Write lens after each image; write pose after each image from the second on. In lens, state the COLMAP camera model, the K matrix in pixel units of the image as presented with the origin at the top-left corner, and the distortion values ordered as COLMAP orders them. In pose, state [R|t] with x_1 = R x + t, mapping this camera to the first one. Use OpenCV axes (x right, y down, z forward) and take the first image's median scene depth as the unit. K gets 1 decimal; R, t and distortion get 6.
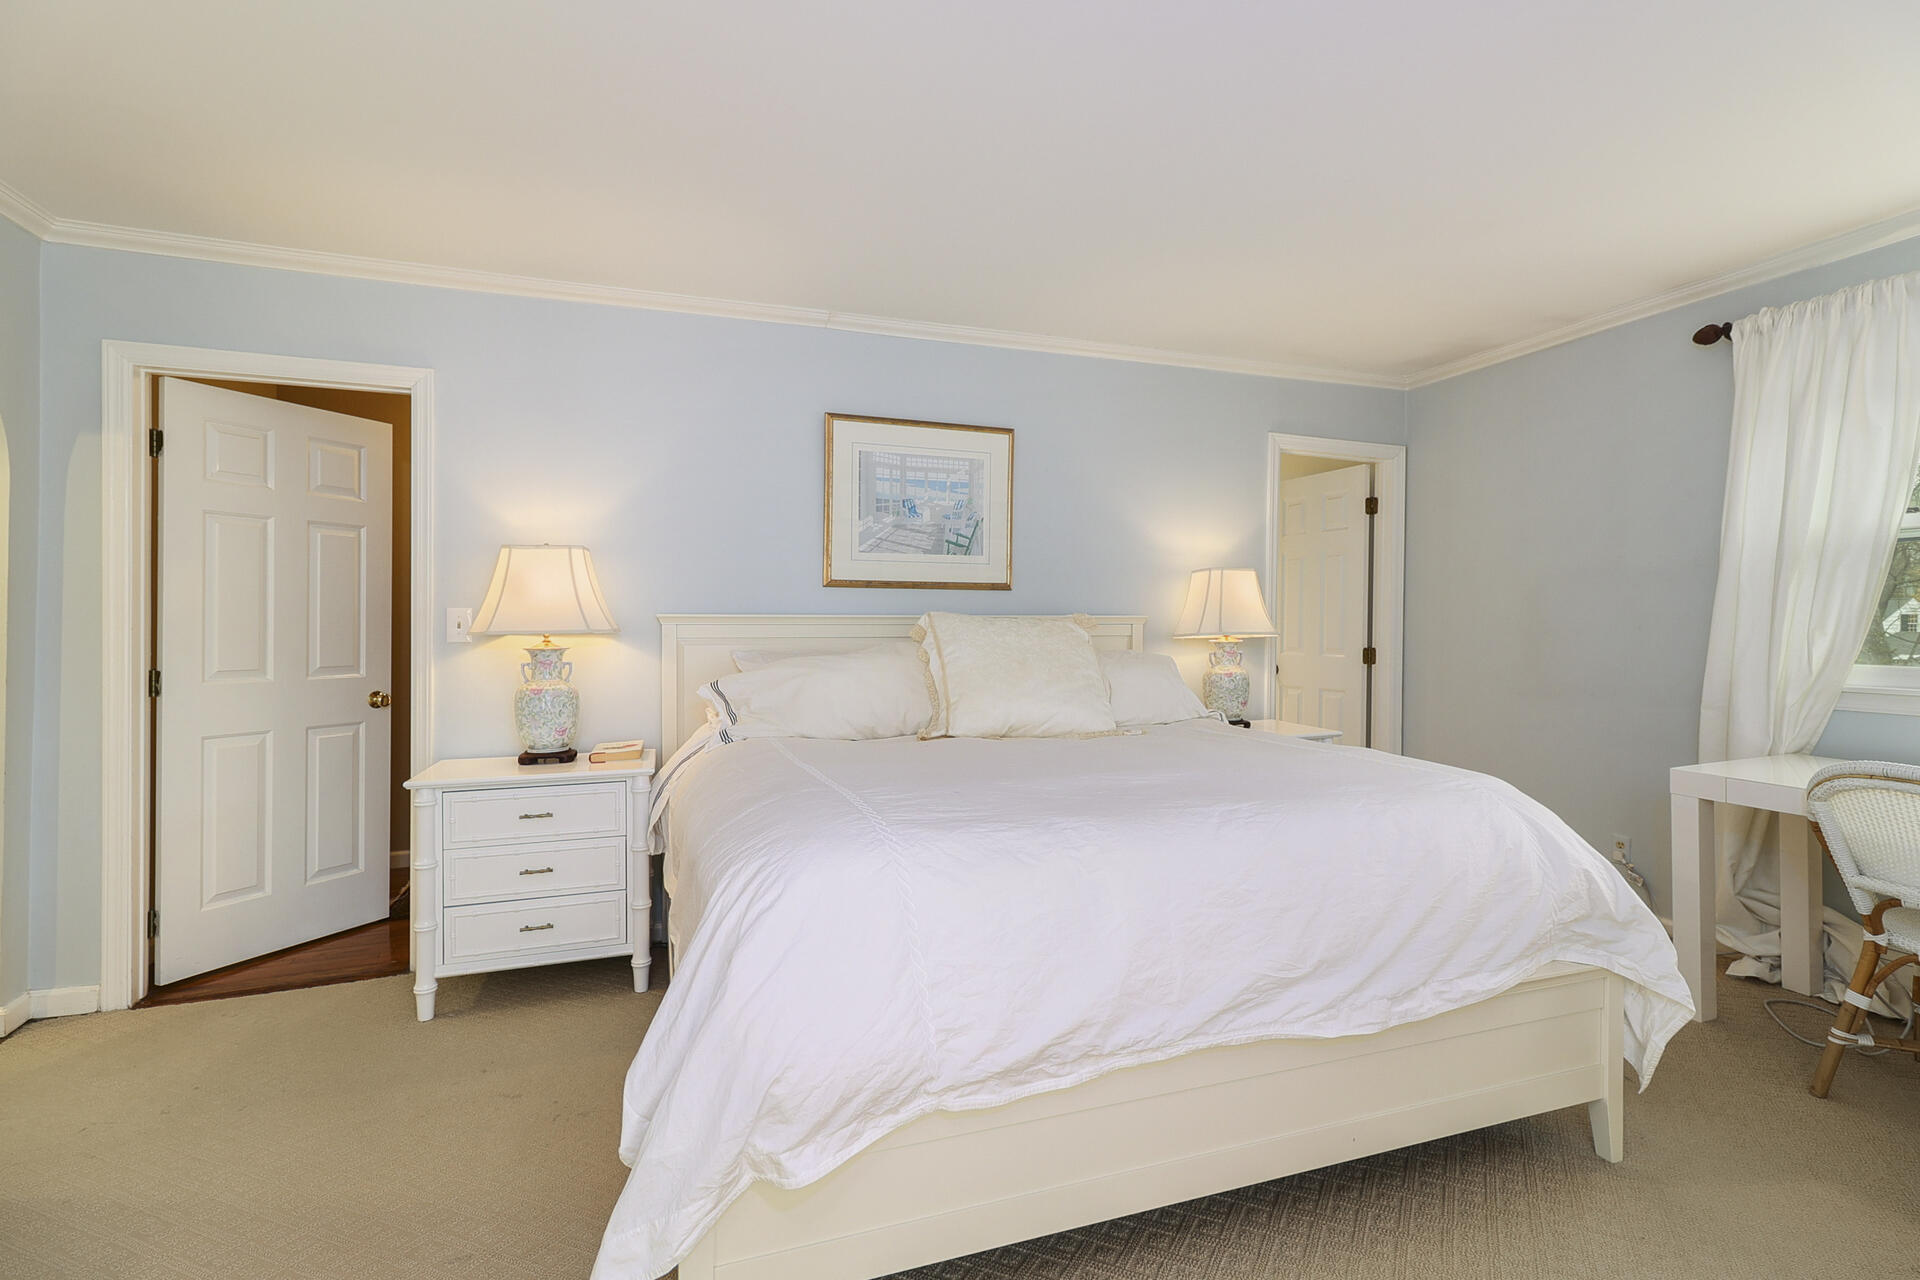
lens RADIAL K [[877.4, 0, 954.9], [0, 877.4, 630.2], [0, 0, 1]] dist [-0.001684, -0.000380]
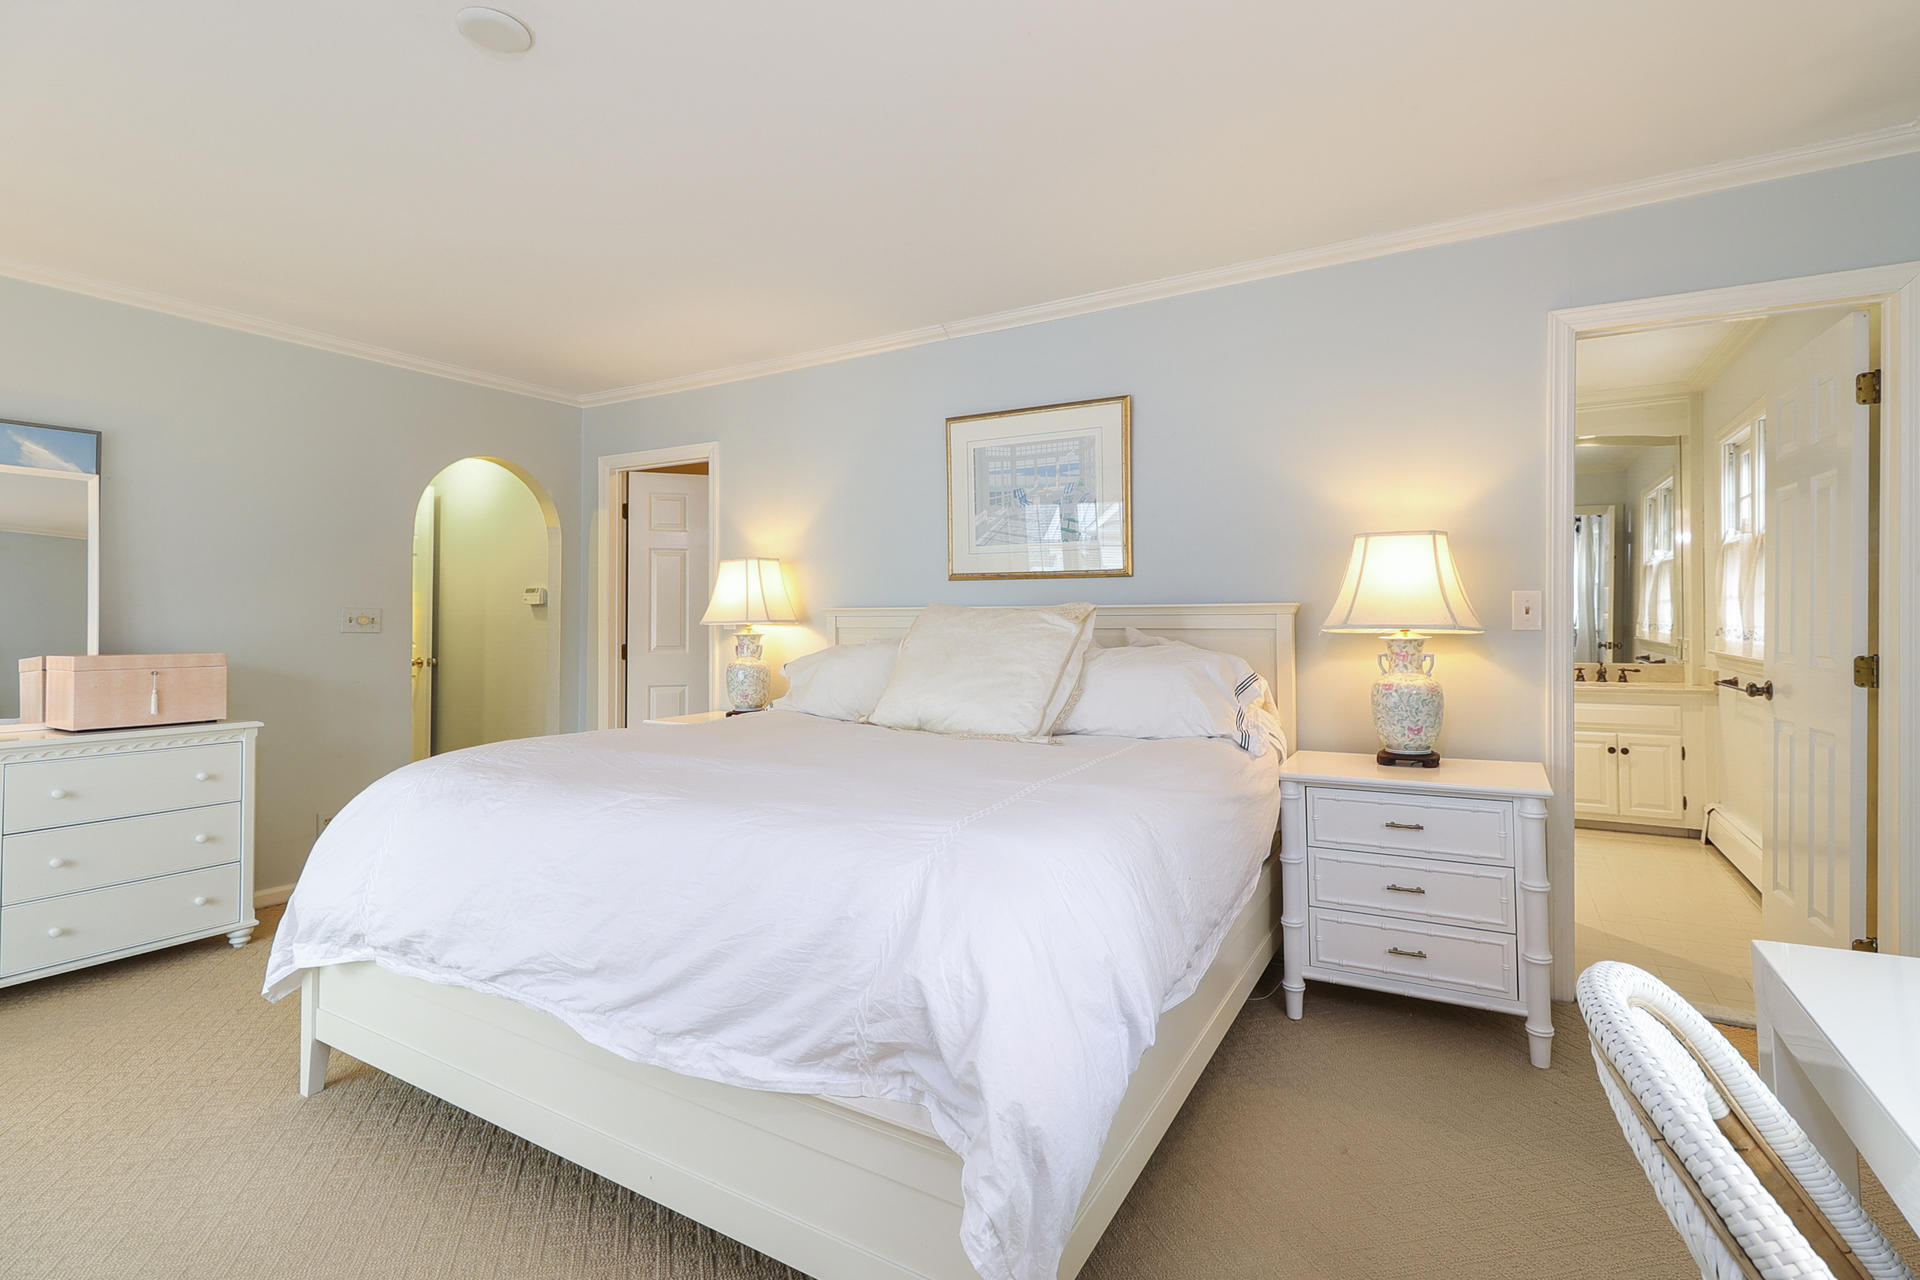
lens RADIAL K [[889.3, 0, 971.0], [0, 889.3, 600.9], [0, 0, 1]] dist [0.000395, 0.000154]
pose [[0.649567, -0.015787, -0.760140, 0.682336], [0.000549, 0.999794, -0.020295, -0.002685], [0.760304, 0.012766, 0.649442, 0.313174]]
